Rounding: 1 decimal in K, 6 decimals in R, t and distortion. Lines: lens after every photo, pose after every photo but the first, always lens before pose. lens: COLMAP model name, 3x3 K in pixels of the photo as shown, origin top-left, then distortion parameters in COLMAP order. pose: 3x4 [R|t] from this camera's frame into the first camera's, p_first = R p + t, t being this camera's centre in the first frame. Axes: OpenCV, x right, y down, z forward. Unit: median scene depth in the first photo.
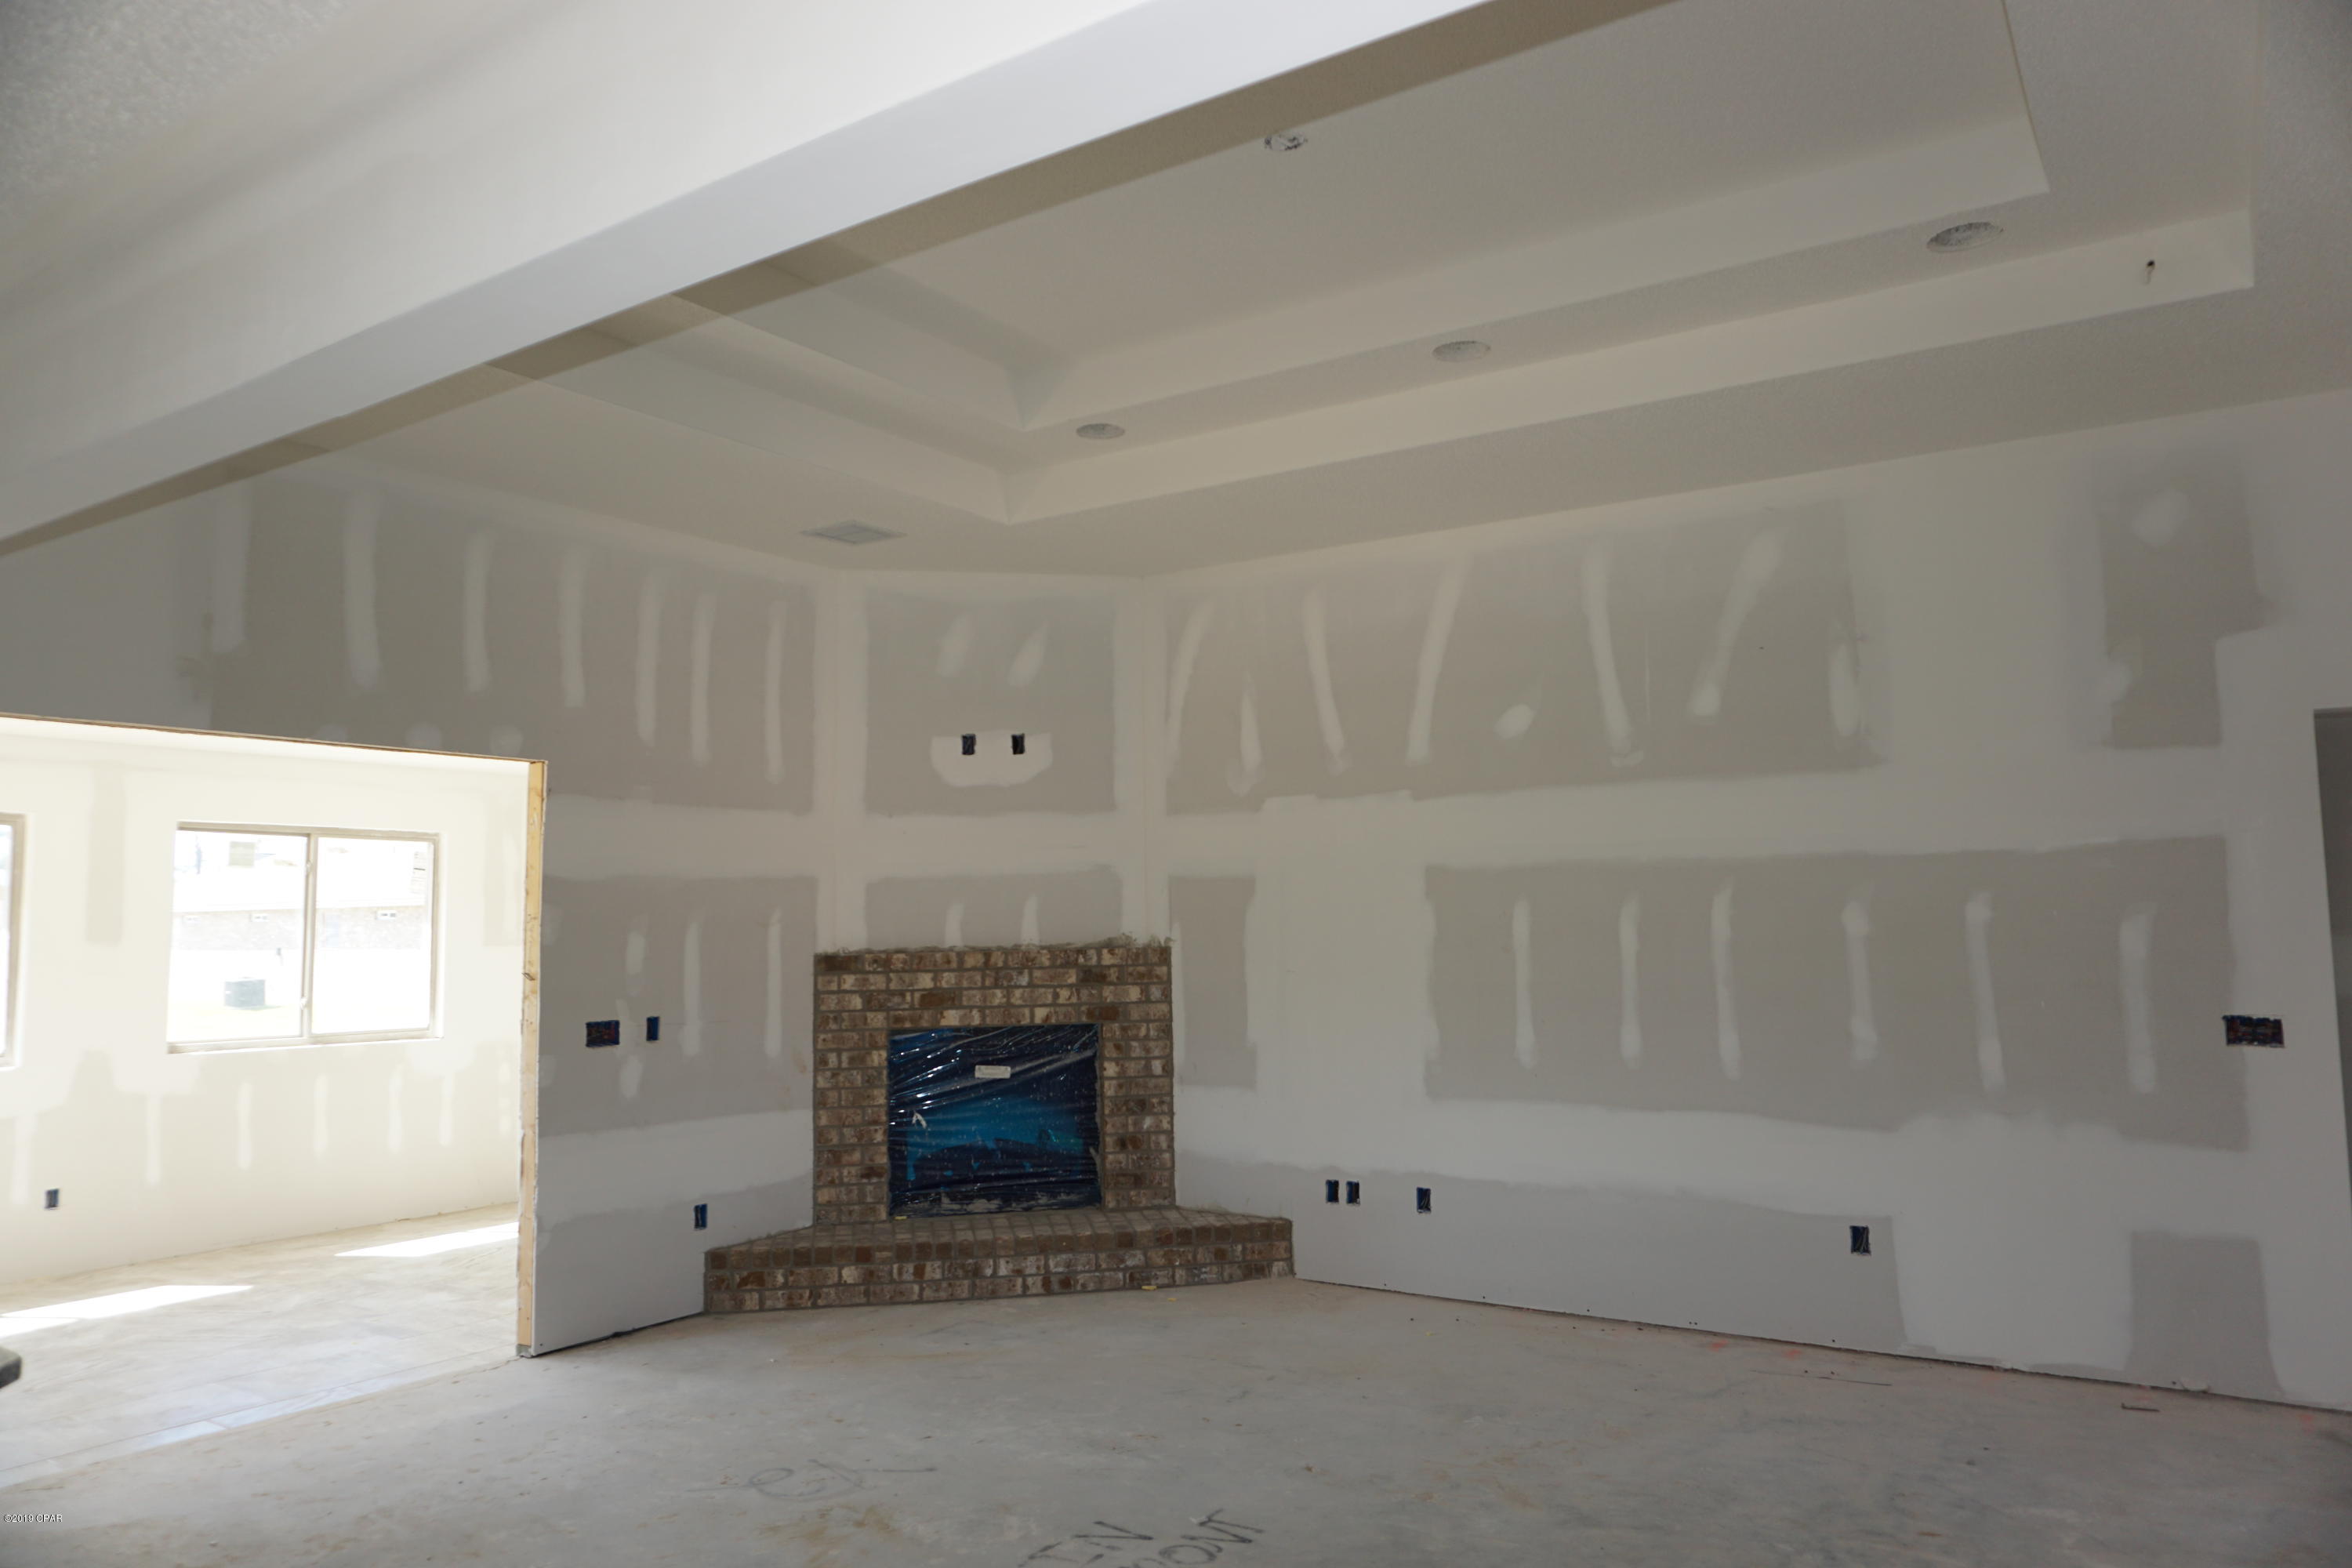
lens RADIAL K [[1575.3, 0, 1173.0], [0, 1575.3, 787.0], [0, 0, 1]] dist [-0.039346, 0.024502]
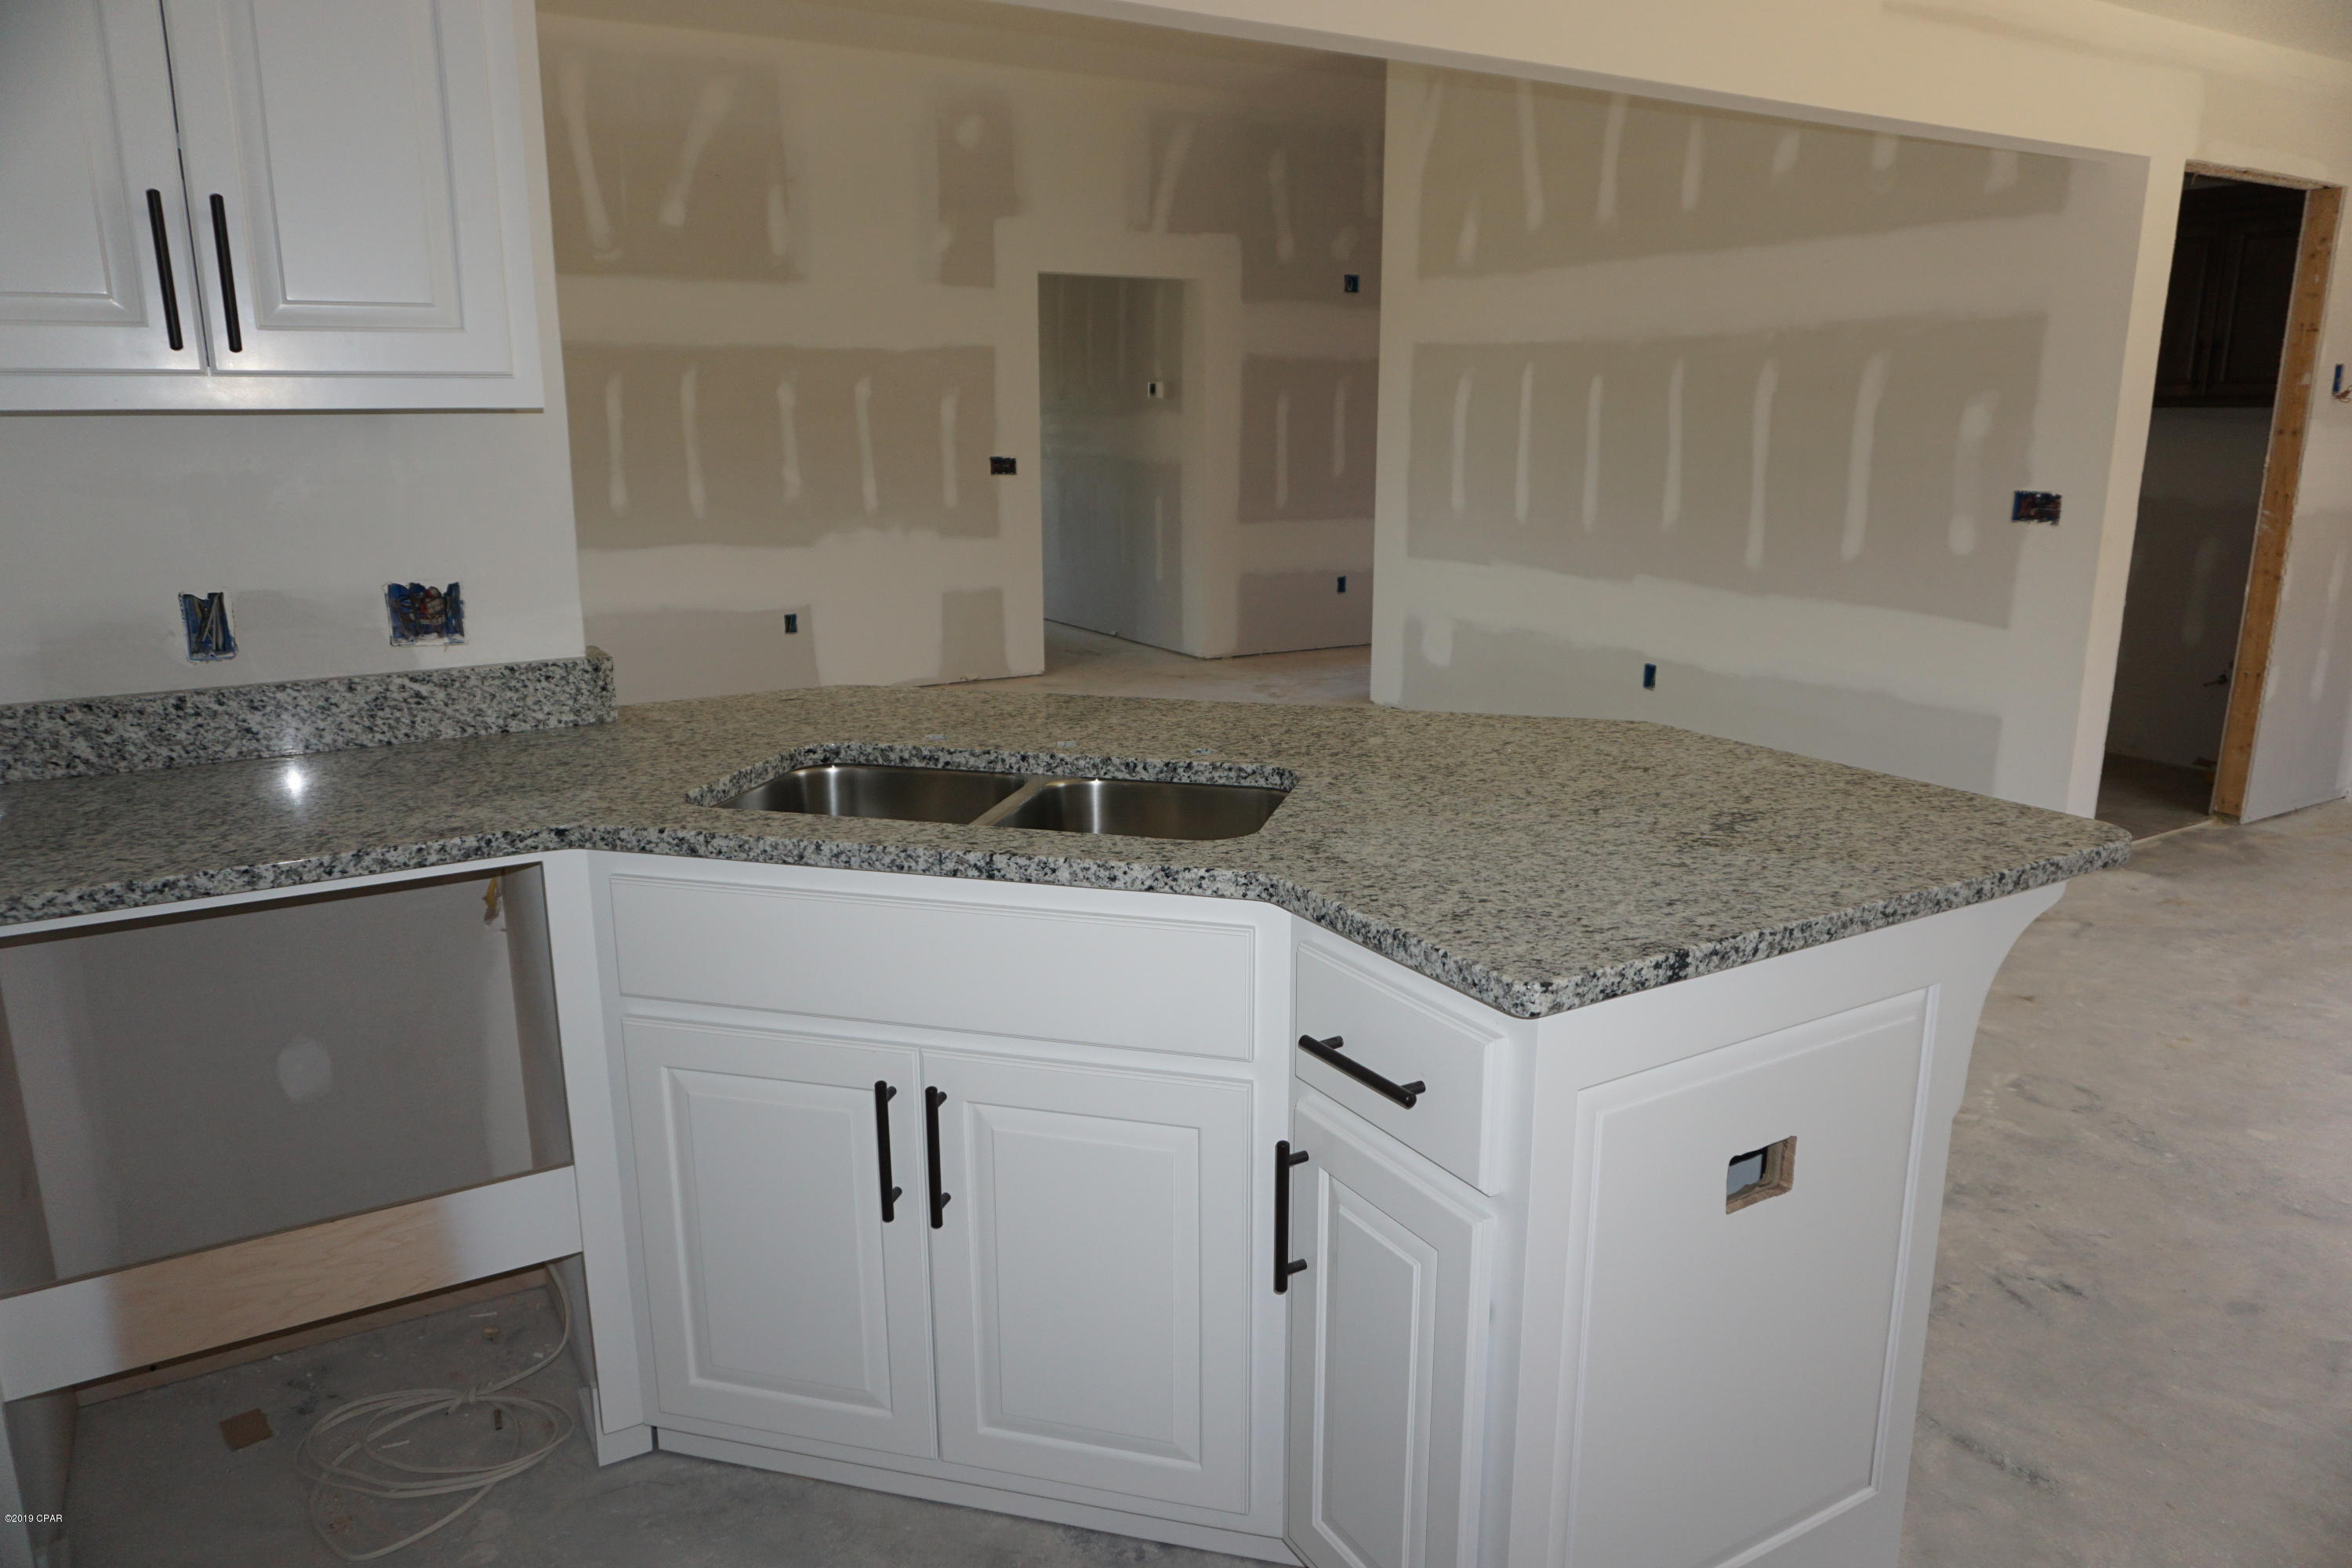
lens RADIAL K [[1575.3, 0, 1175.6], [0, 1575.3, 789.0], [0, 0, 1]] dist [-0.039346, 0.024502]
pose [[0.425653, -0.200465, 0.882402, -0.751096], [-0.080860, 0.962825, 0.257740, 0.036426], [-0.901267, -0.181059, 0.393619, 0.086283]]
